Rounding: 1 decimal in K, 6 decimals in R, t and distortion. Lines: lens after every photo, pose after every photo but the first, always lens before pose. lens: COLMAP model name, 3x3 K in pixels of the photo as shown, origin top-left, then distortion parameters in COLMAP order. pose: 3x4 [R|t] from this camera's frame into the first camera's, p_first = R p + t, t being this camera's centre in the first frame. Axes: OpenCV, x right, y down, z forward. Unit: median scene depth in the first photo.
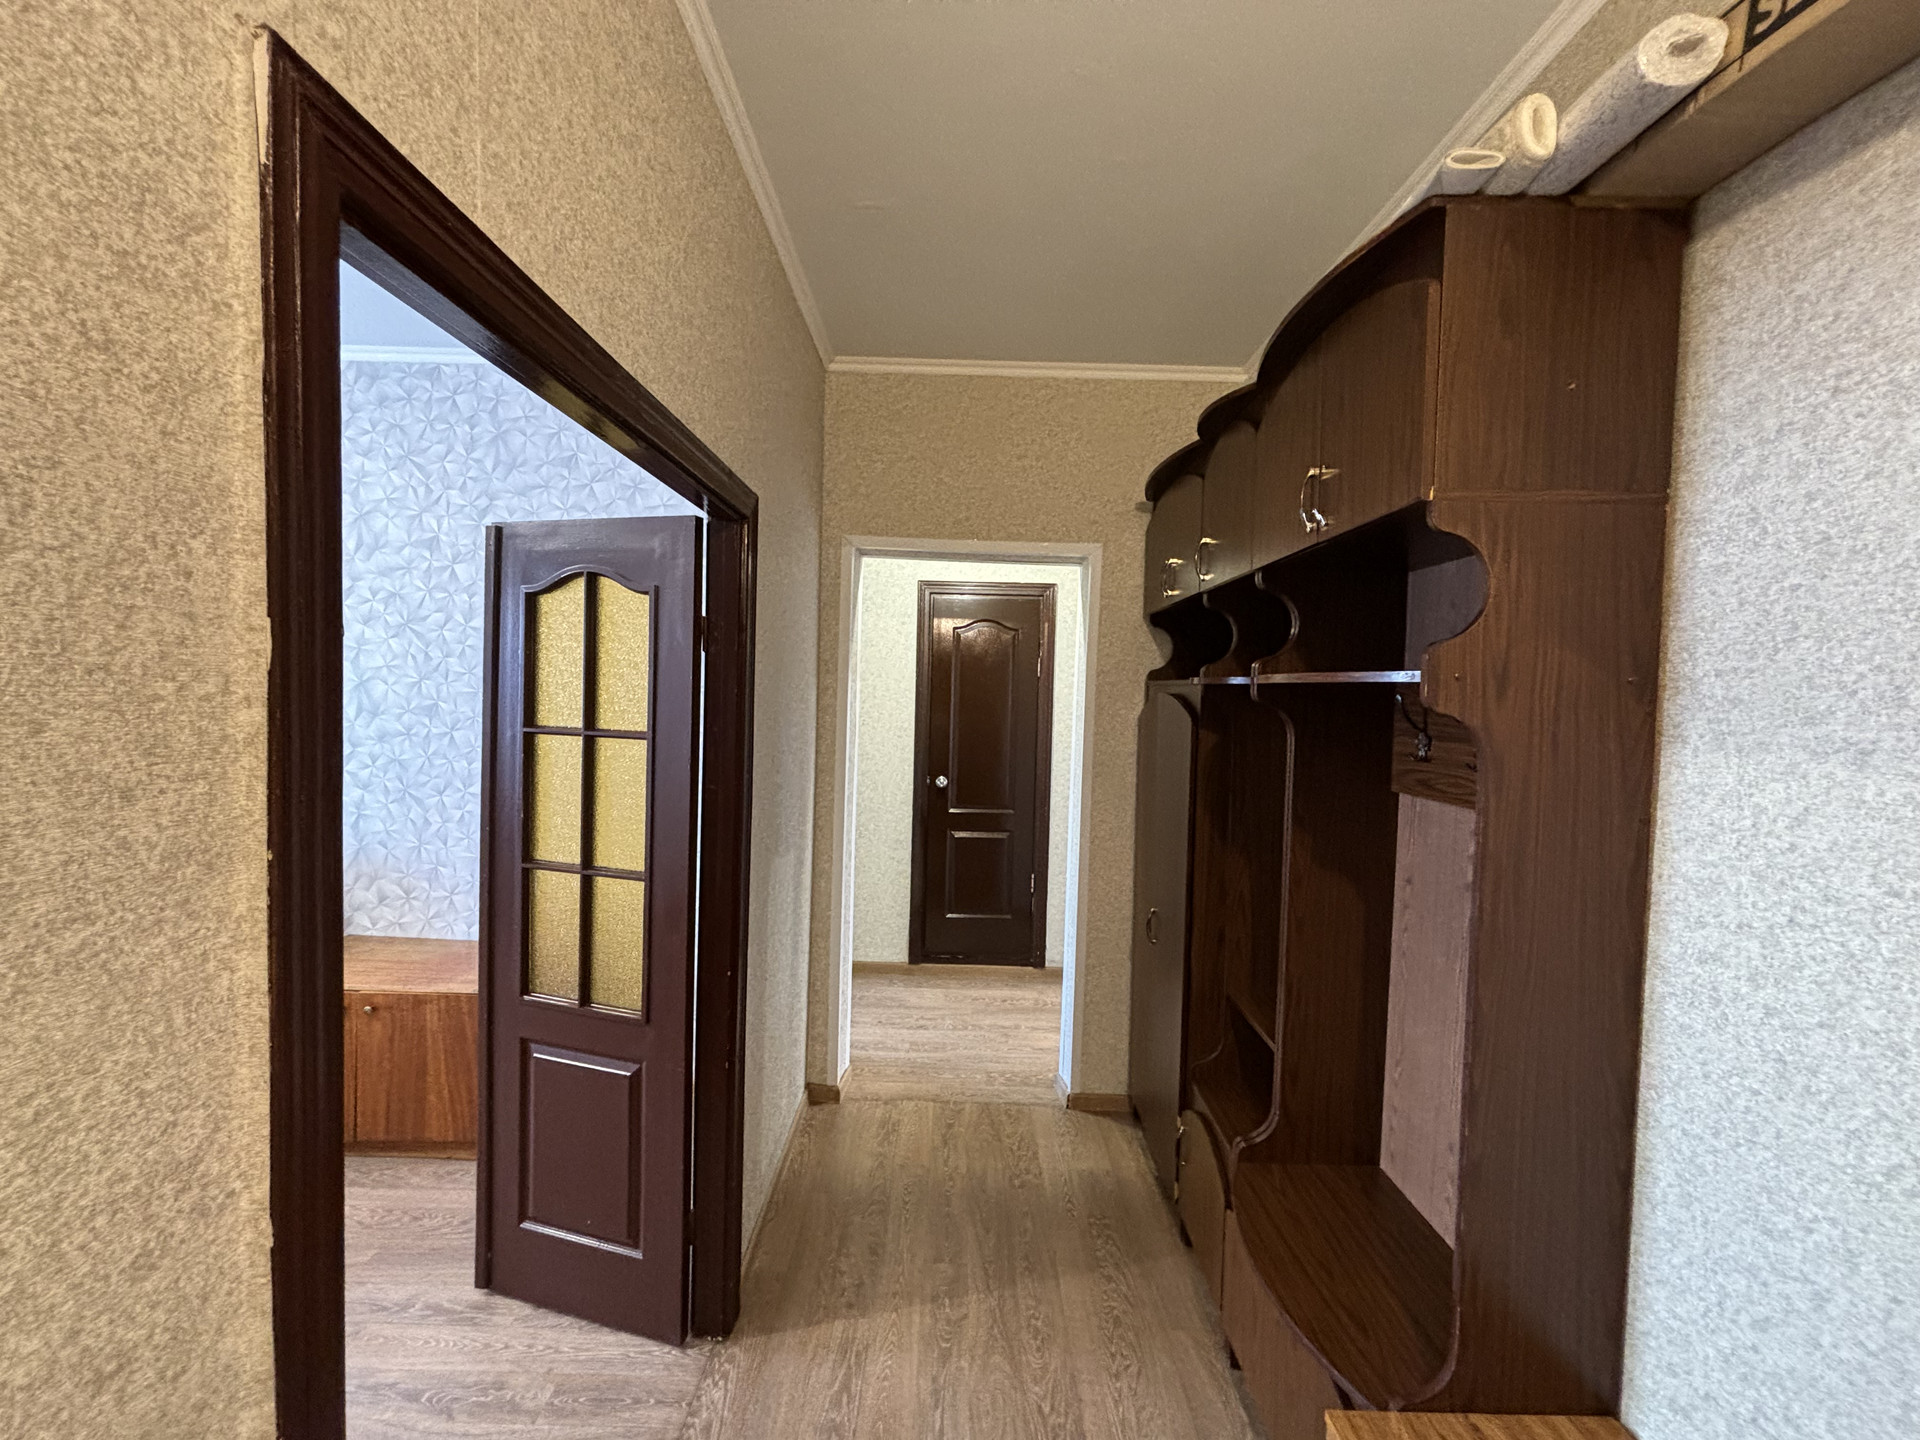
lens RADIAL K [[770.6, 0, 956.6], [0, 770.6, 716.1], [0, 0, 1]] dist [0.001186, -0.000207]
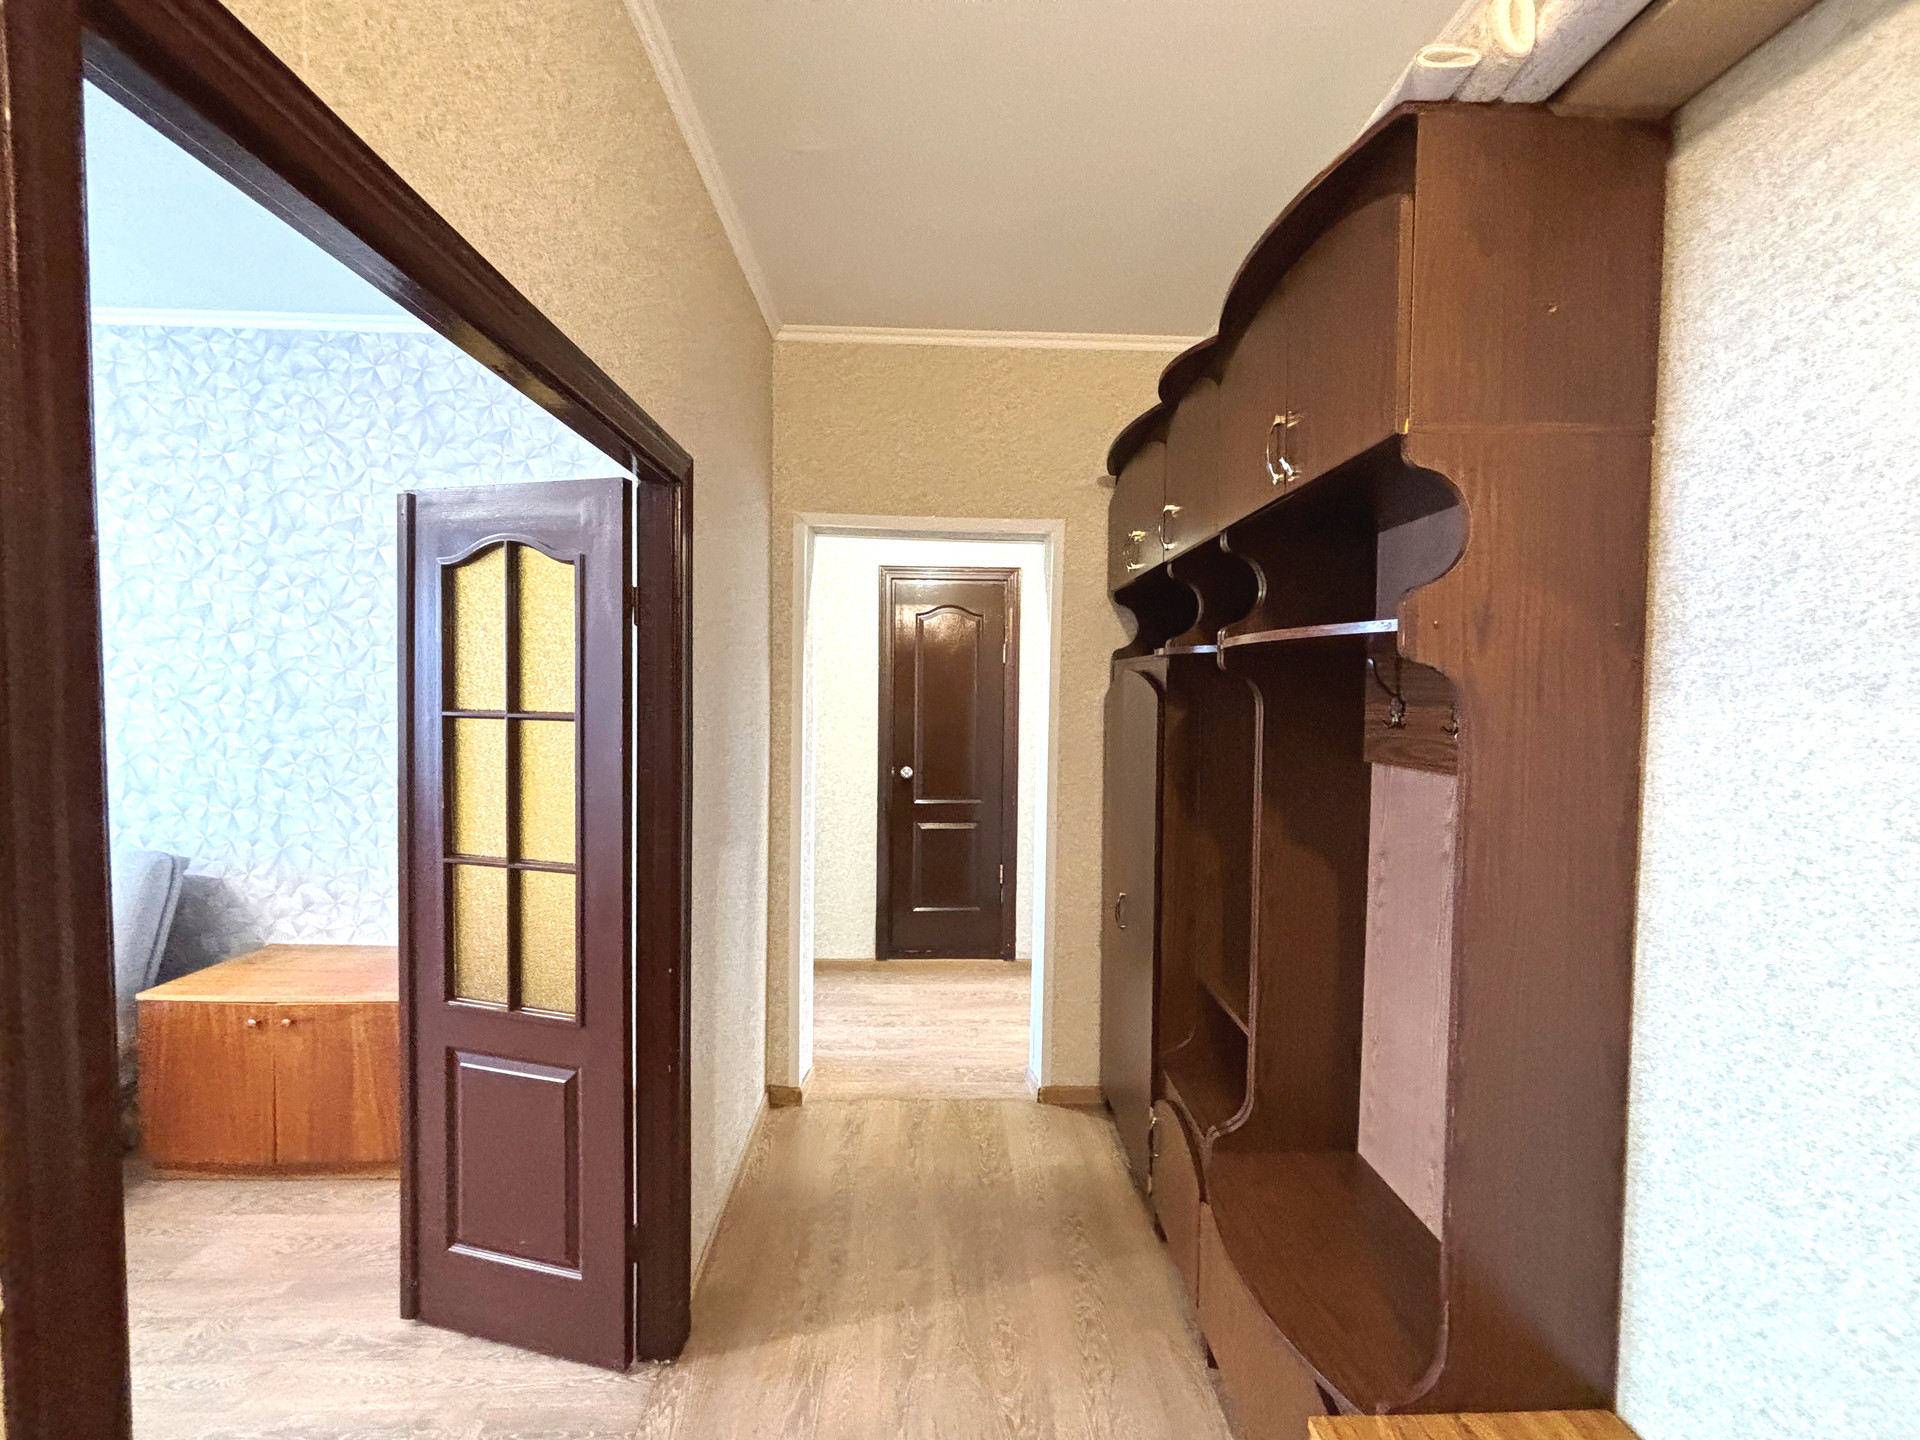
lens RADIAL K [[770.6, 0, 955.7], [0, 770.6, 715.4], [0, 0, 1]] dist [0.001186, -0.000207]
pose [[0.999217, -0.016588, 0.035909, 0.021437], [0.016522, 0.999861, 0.002131, 0.028925], [-0.035939, -0.001536, 0.999353, 0.056030]]
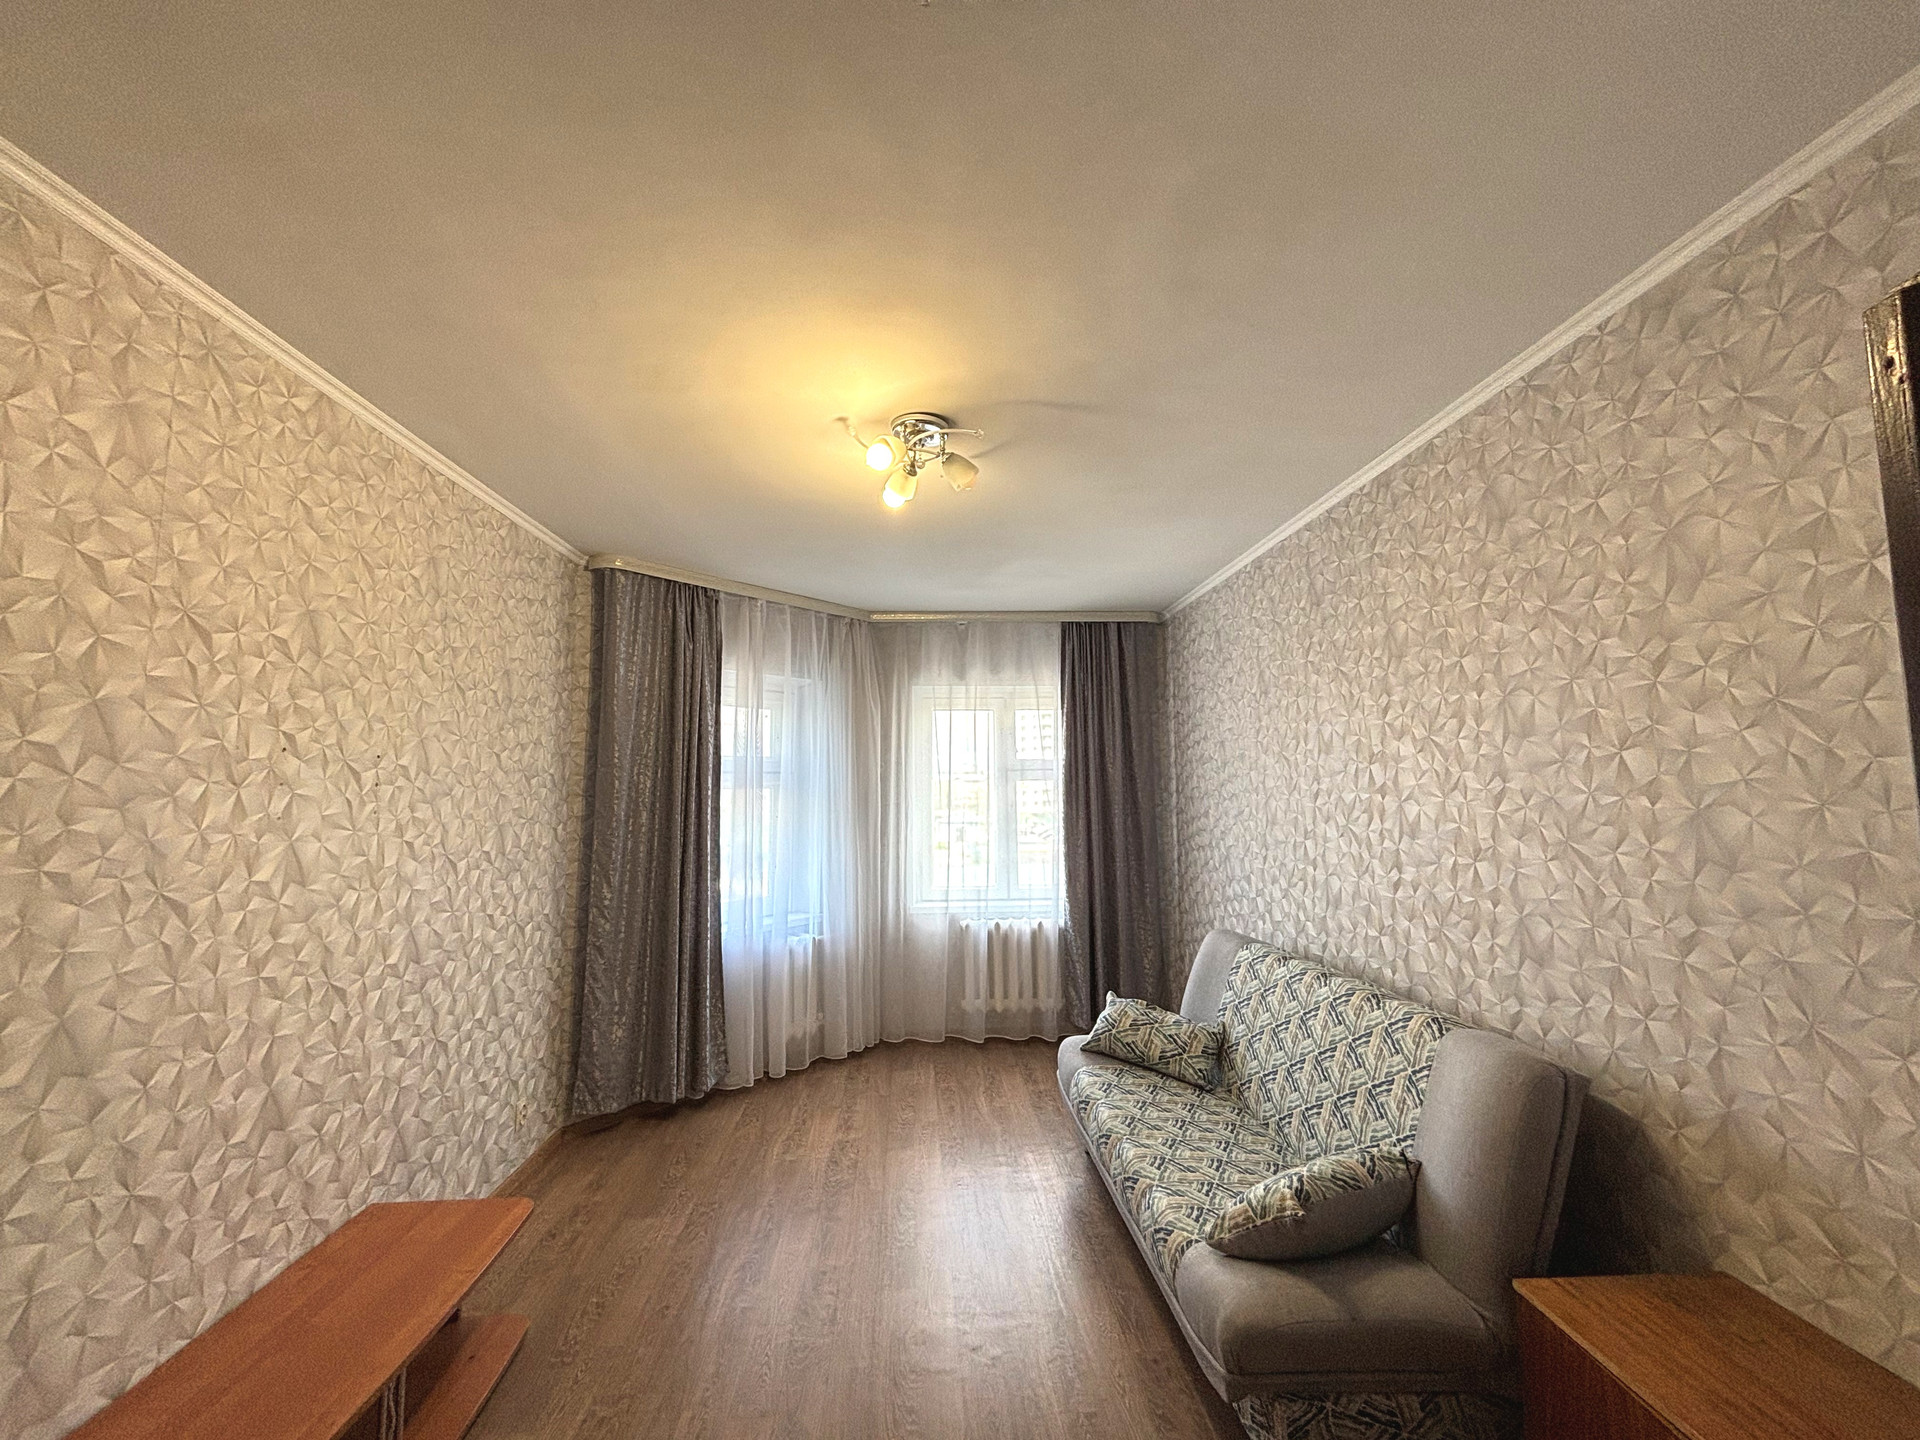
lens RADIAL K [[770.6, 0, 960.8], [0, 770.6, 714.8], [0, 0, 1]] dist [0.001186, -0.000207]
pose [[0.068802, -0.131474, -0.988929, -0.372784], [-0.037012, 0.990259, -0.134225, -0.028474], [0.996944, 0.045837, 0.063265, 0.660353]]
